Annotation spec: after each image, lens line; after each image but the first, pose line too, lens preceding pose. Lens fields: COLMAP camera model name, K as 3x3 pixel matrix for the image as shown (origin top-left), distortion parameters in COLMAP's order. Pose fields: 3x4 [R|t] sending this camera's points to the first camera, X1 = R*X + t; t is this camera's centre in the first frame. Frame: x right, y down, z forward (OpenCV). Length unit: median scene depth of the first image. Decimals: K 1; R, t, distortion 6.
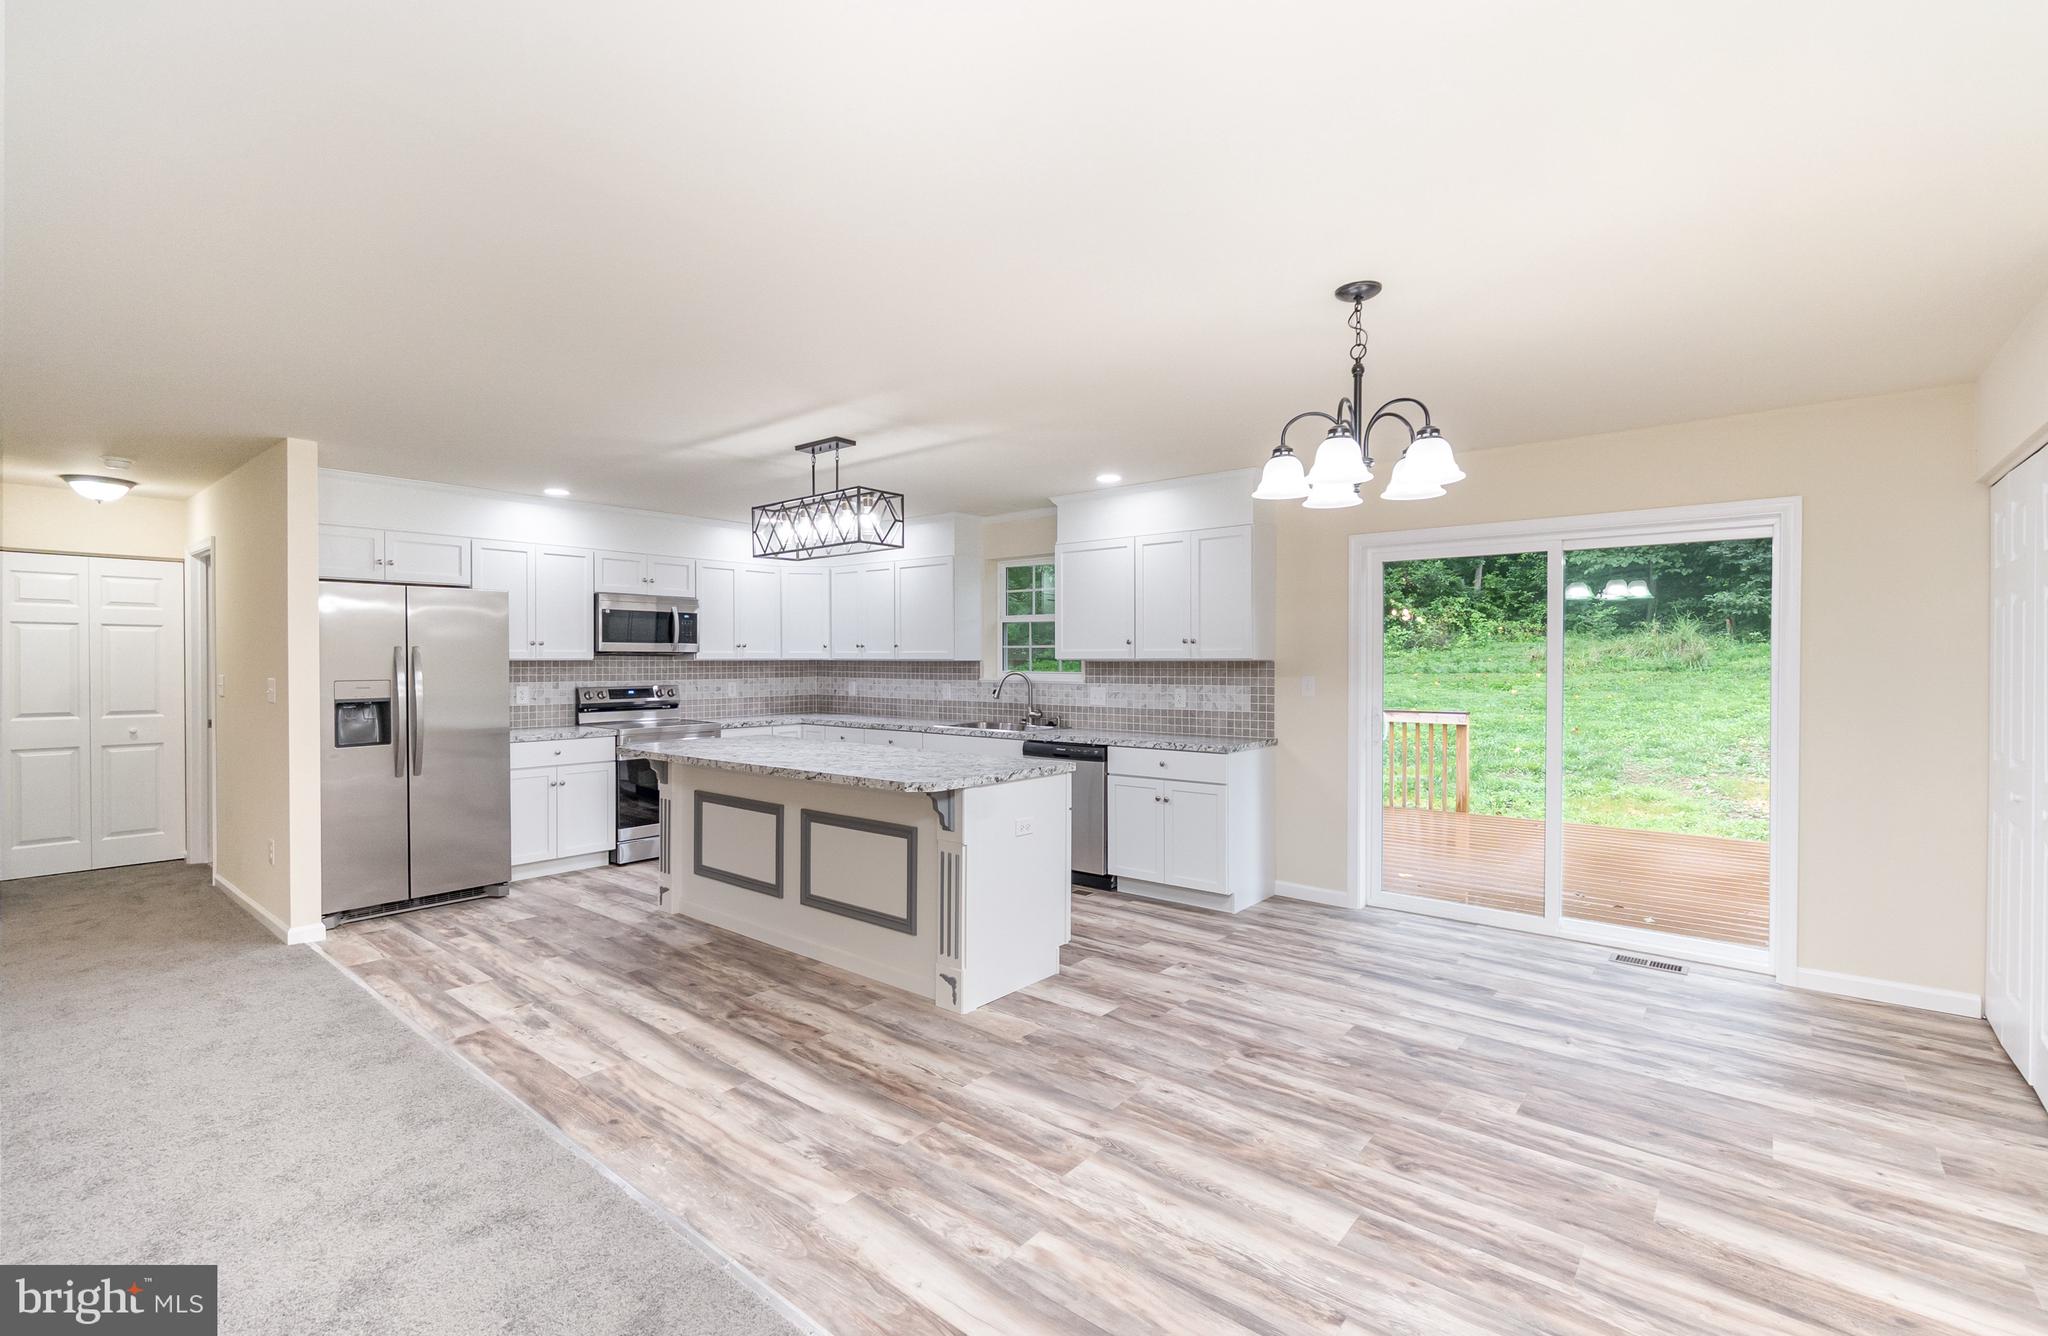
lens RADIAL K [[902.8, 0, 1007.7], [0, 902.8, 636.2], [0, 0, 1]] dist [-0.000878, 0.000066]
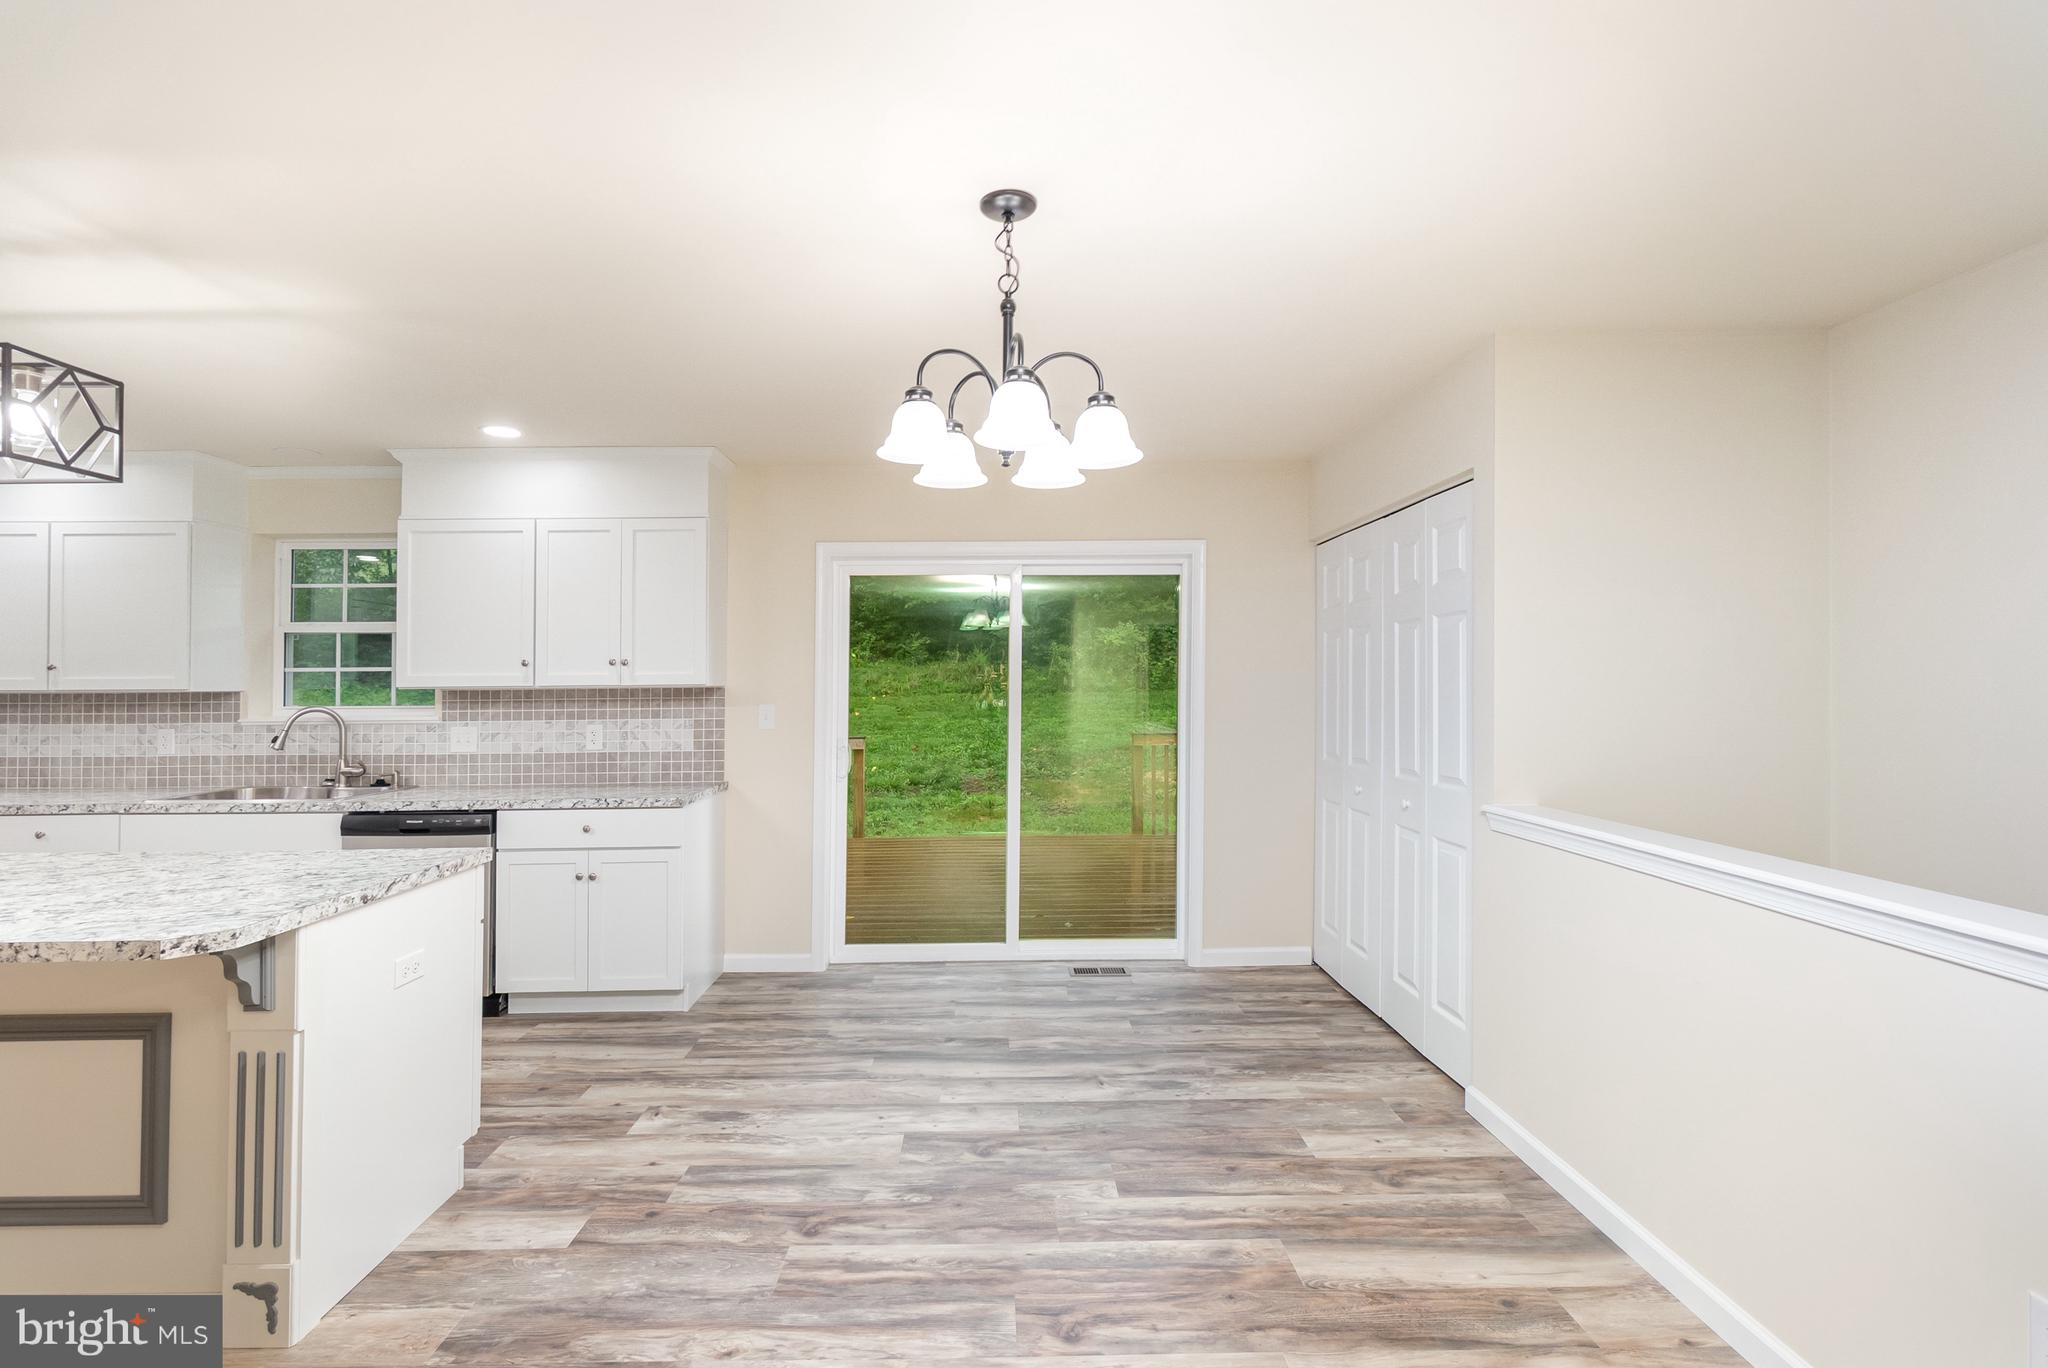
lens RADIAL K [[917.0, 0, 1003.2], [0, 917.0, 656.6], [0, 0, 1]] dist [0.001033, -0.003549]
pose [[0.756238, 0.011899, 0.654188, -0.072316], [-0.008221, 0.999928, -0.008685, 0.005672], [-0.654244, 0.001190, 0.756282, 0.244350]]
